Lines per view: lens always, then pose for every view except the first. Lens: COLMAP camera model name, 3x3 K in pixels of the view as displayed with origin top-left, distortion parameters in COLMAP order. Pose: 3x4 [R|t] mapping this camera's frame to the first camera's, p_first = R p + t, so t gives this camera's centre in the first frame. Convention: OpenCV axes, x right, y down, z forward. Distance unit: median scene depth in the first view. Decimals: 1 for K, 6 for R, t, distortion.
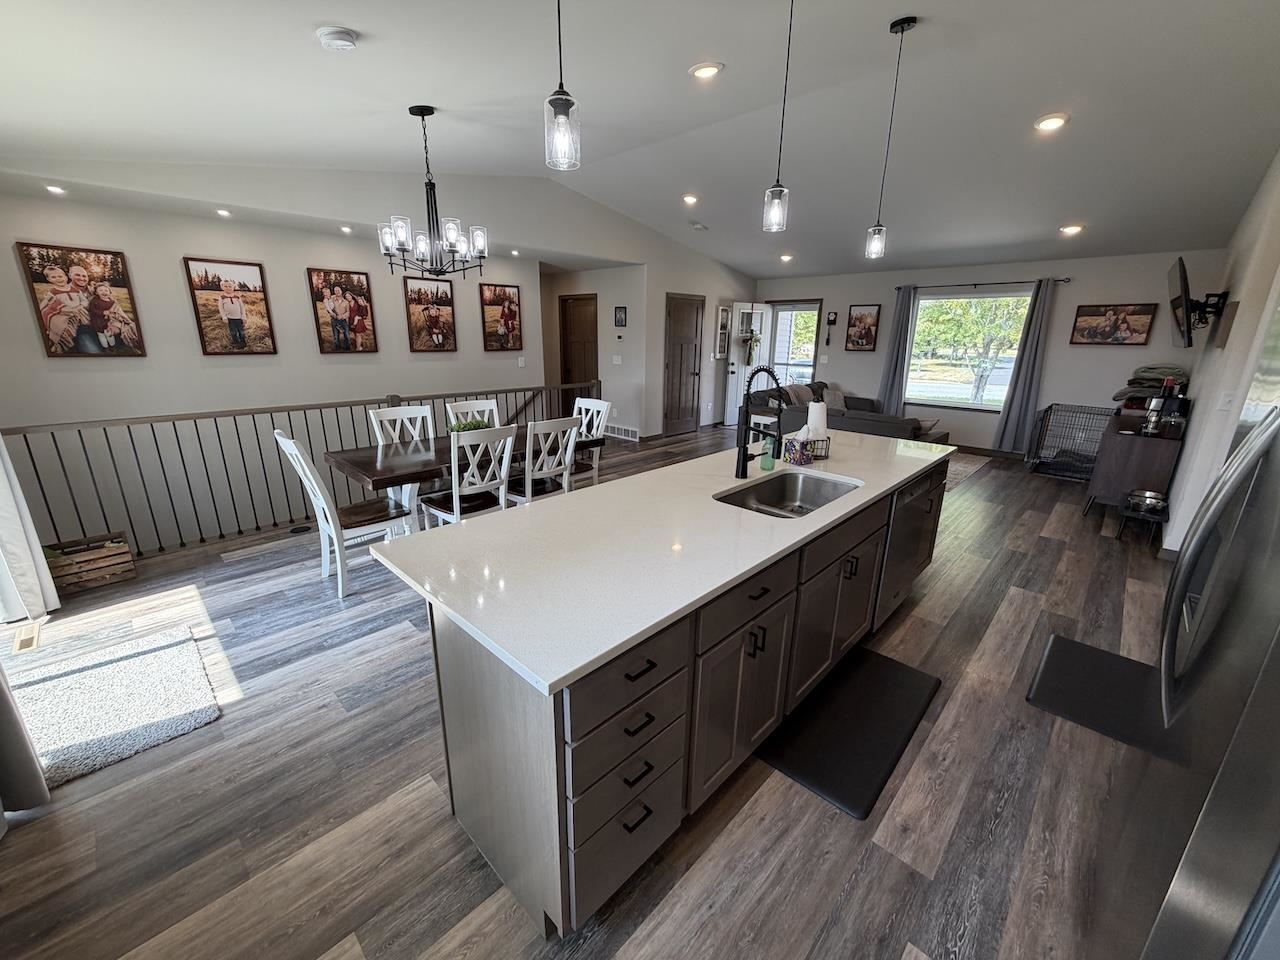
lens RADIAL K [[509.4, 0, 638.4], [0, 509.4, 477.7], [0, 0, 1]] dist [-0.001272, 0.000674]
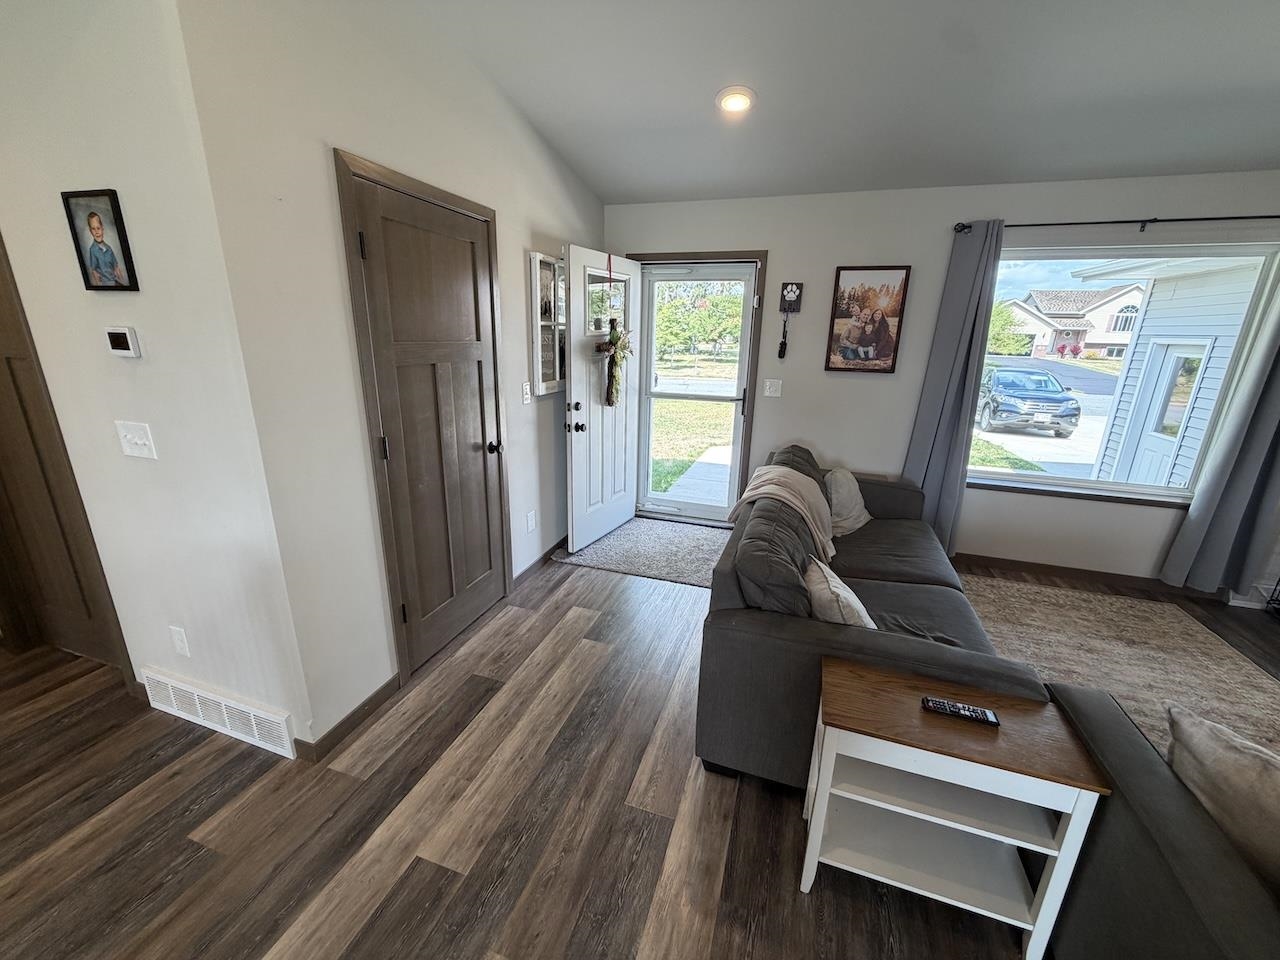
lens RADIAL K [[509.4, 0, 637.4], [0, 509.4, 478.7], [0, 0, 1]] dist [-0.001272, 0.000674]
pose [[0.902034, -0.109512, 0.417542, 0.062604], [0.103413, 0.993940, 0.037280, -0.197479], [-0.419094, 0.009551, 0.907892, 0.694807]]
